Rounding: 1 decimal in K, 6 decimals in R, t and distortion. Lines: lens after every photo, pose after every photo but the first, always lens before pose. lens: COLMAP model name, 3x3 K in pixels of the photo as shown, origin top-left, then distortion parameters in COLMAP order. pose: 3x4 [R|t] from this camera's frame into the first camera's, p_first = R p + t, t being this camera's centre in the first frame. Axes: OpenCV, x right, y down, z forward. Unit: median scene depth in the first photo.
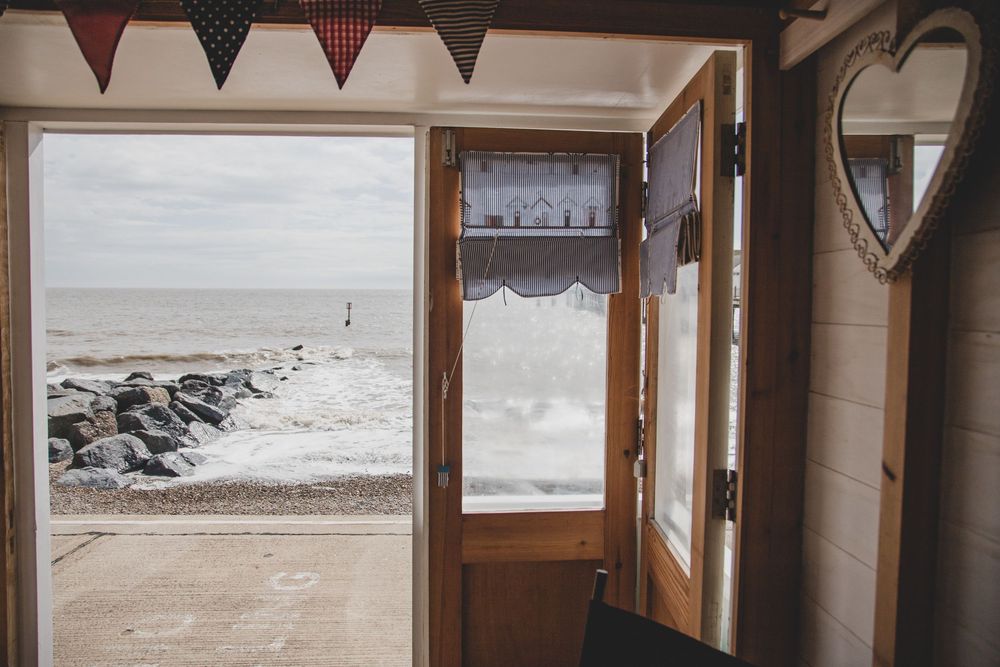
lens RADIAL K [[673.5, 0, 559.3], [0, 673.5, 327.0], [0, 0, 1]] dist [-0.000375, 0.001288]
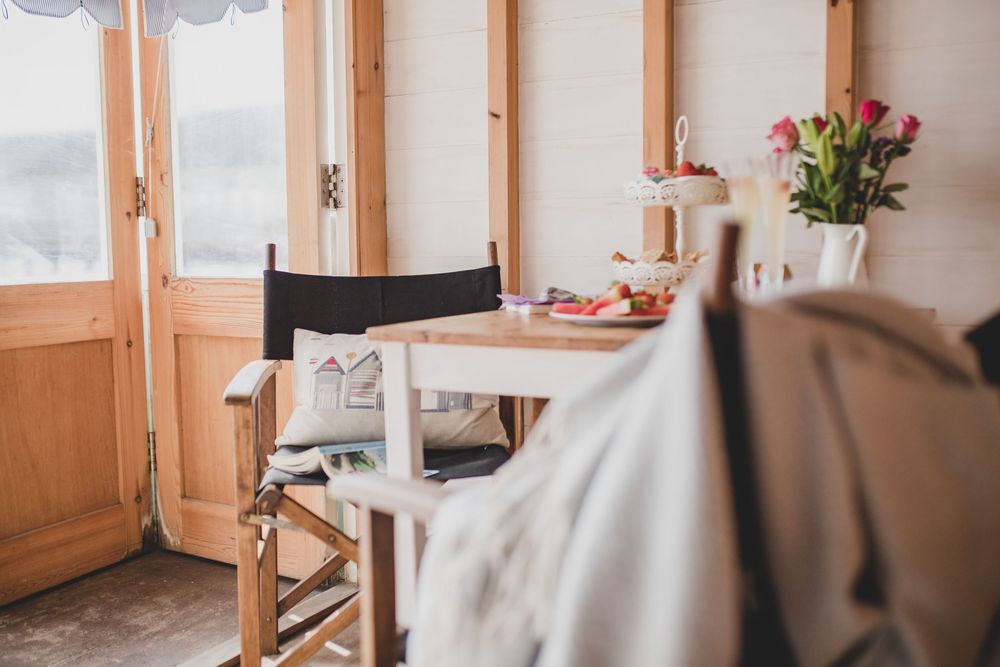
lens RADIAL K [[963.0, 0, 500.0], [0, 963.0, 333.5], [0, 0, 1]] dist [-0.051641, 0.035311]
pose [[0.533780, -0.093862, 0.840398, -0.753710], [0.064949, 0.995436, 0.069925, 0.300348], [-0.843126, 0.017259, 0.537440, -0.102829]]
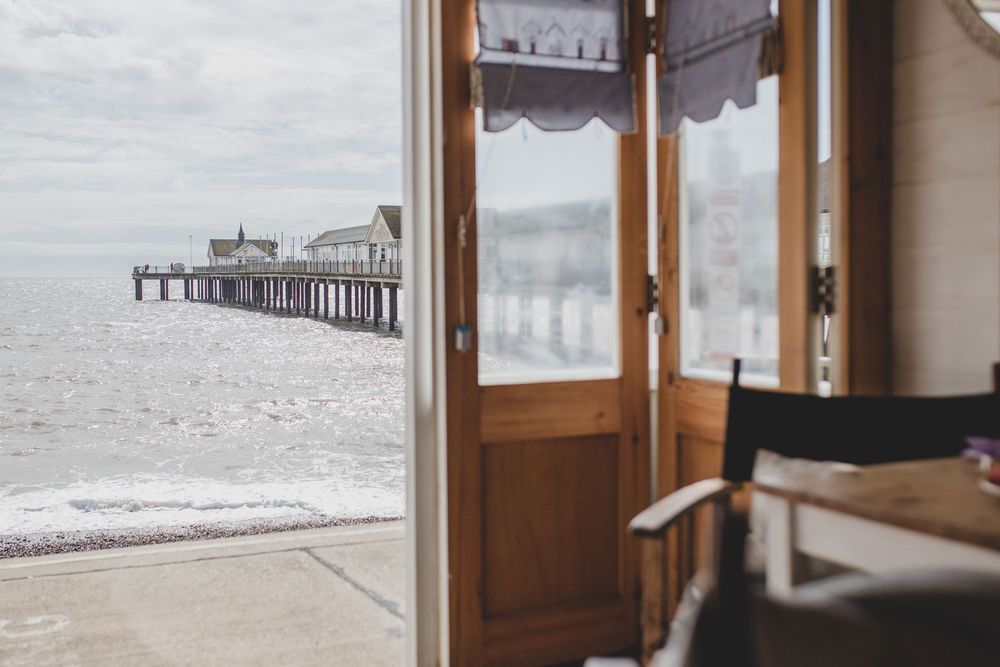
lens RADIAL K [[1058.8, 0, 500.0], [0, 1058.8, 333.5], [0, 0, 1]] dist [-0.059592, 0.000854]
pose [[0.936752, -0.035941, 0.348144, -0.599732], [0.041907, 0.999075, -0.009617, 0.231645], [-0.347477, 0.023598, 0.937392, -0.280350]]
